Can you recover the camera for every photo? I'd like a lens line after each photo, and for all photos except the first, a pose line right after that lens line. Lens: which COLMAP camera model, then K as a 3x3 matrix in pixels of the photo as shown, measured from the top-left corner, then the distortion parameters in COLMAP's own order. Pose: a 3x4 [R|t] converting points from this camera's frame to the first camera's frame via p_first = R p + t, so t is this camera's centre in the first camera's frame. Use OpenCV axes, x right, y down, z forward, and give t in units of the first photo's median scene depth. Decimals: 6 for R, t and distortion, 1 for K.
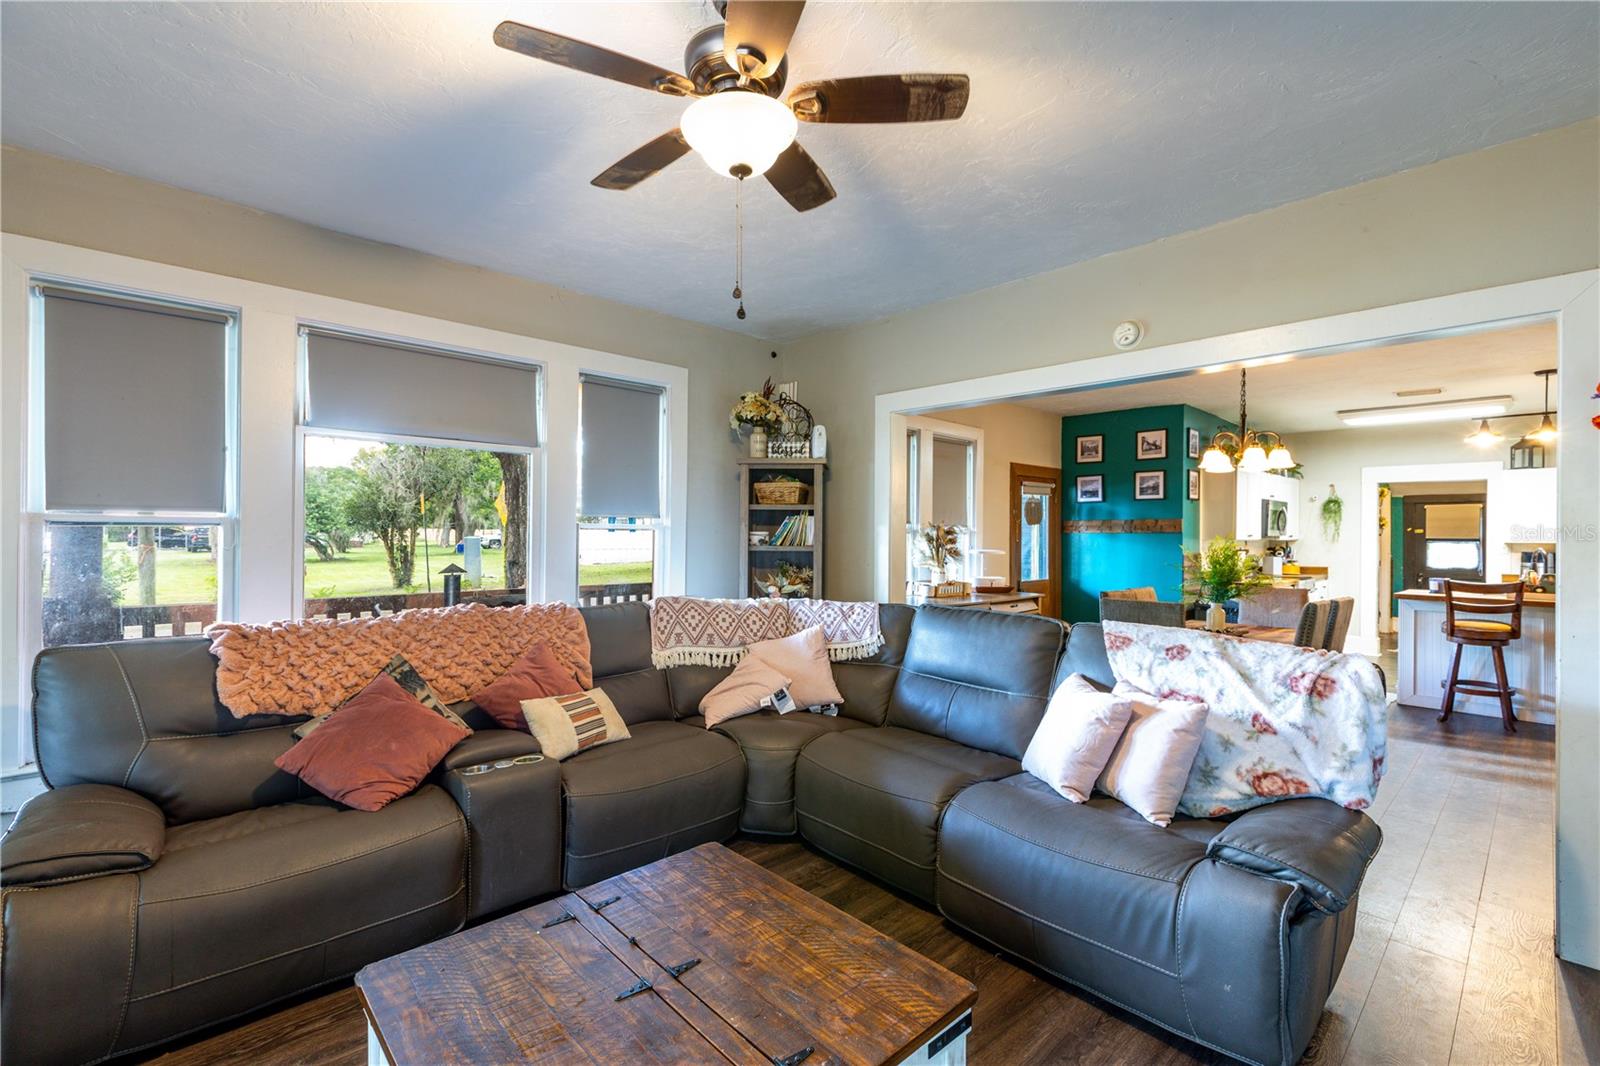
lens RADIAL K [[709.0, 0, 796.1], [0, 709.0, 537.9], [0, 0, 1]] dist [0.000882, -0.001486]
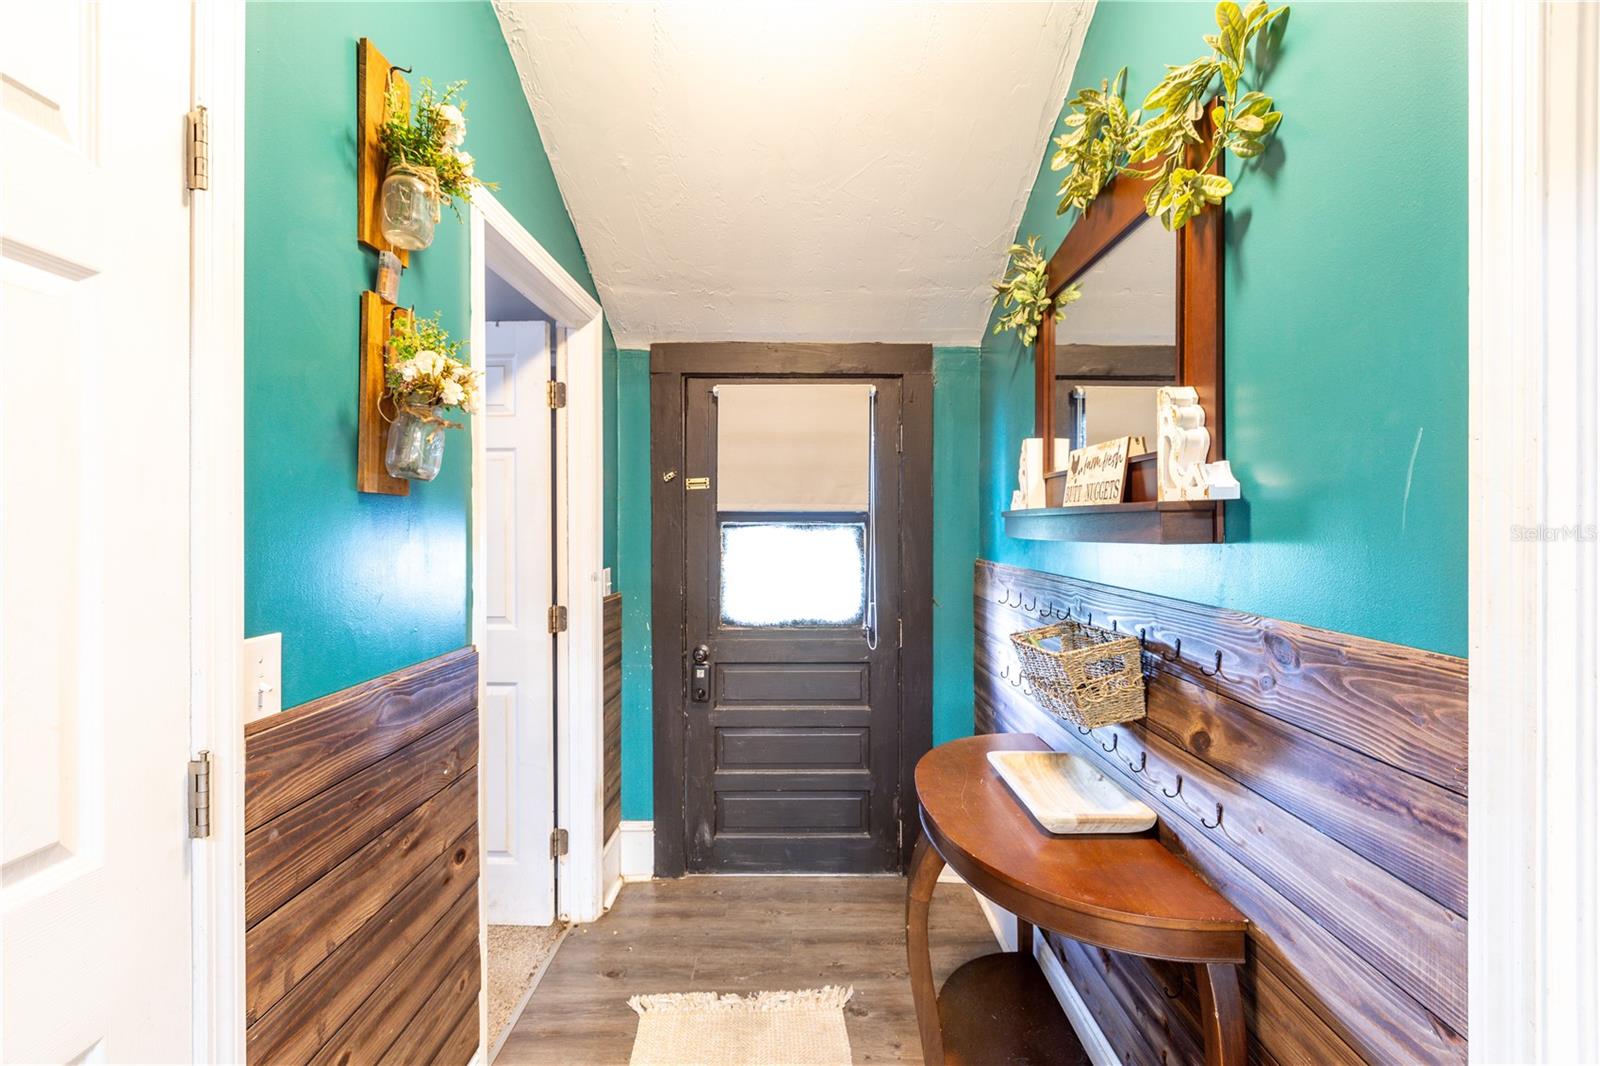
lens RADIAL K [[709.0, 0, 799.3], [0, 709.0, 524.8], [0, 0, 1]] dist [0.000882, -0.001486]
pose [[0.682641, -0.007698, 0.730714, 0.871586], [0.007381, 0.999966, 0.003639, 0.006055], [-0.730717, 0.002909, 0.682674, 0.970159]]
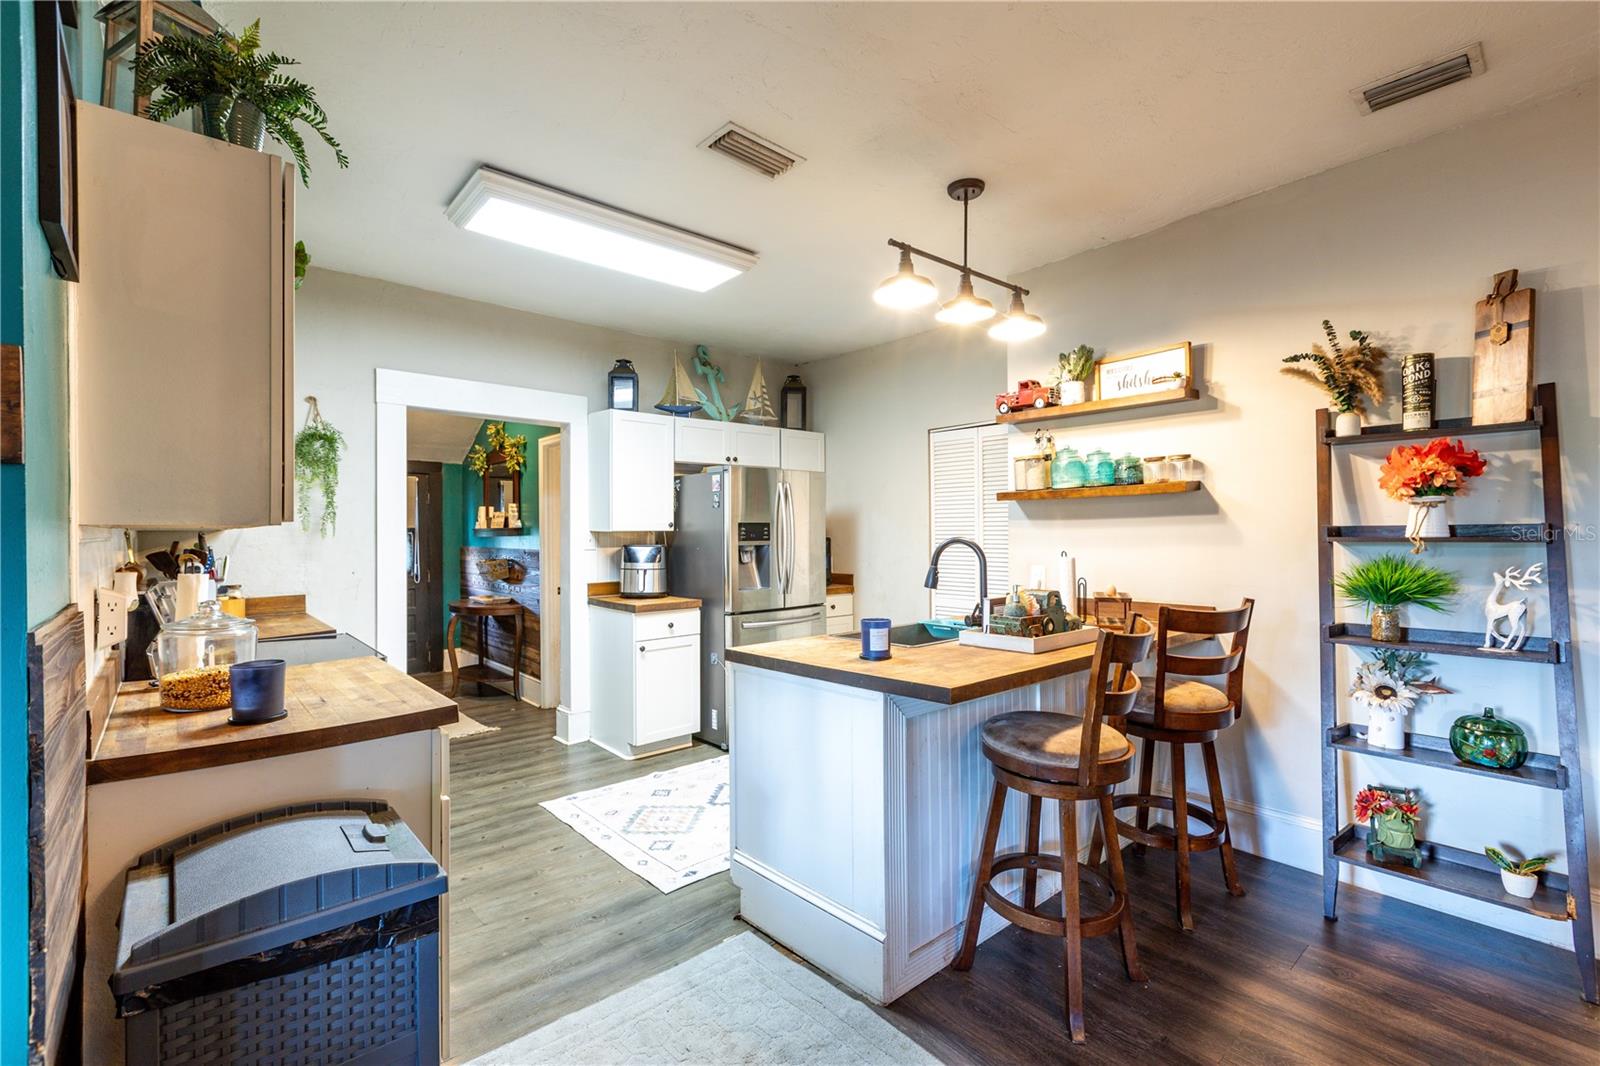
lens RADIAL K [[709.0, 0, 787.5], [0, 709.0, 529.7], [0, 0, 1]] dist [0.000882, -0.001486]
pose [[0.038903, -0.003779, 0.999236, 0.358482], [0.007880, 0.999963, 0.003475, 0.004120], [-0.999212, 0.007739, 0.038931, 0.722245]]
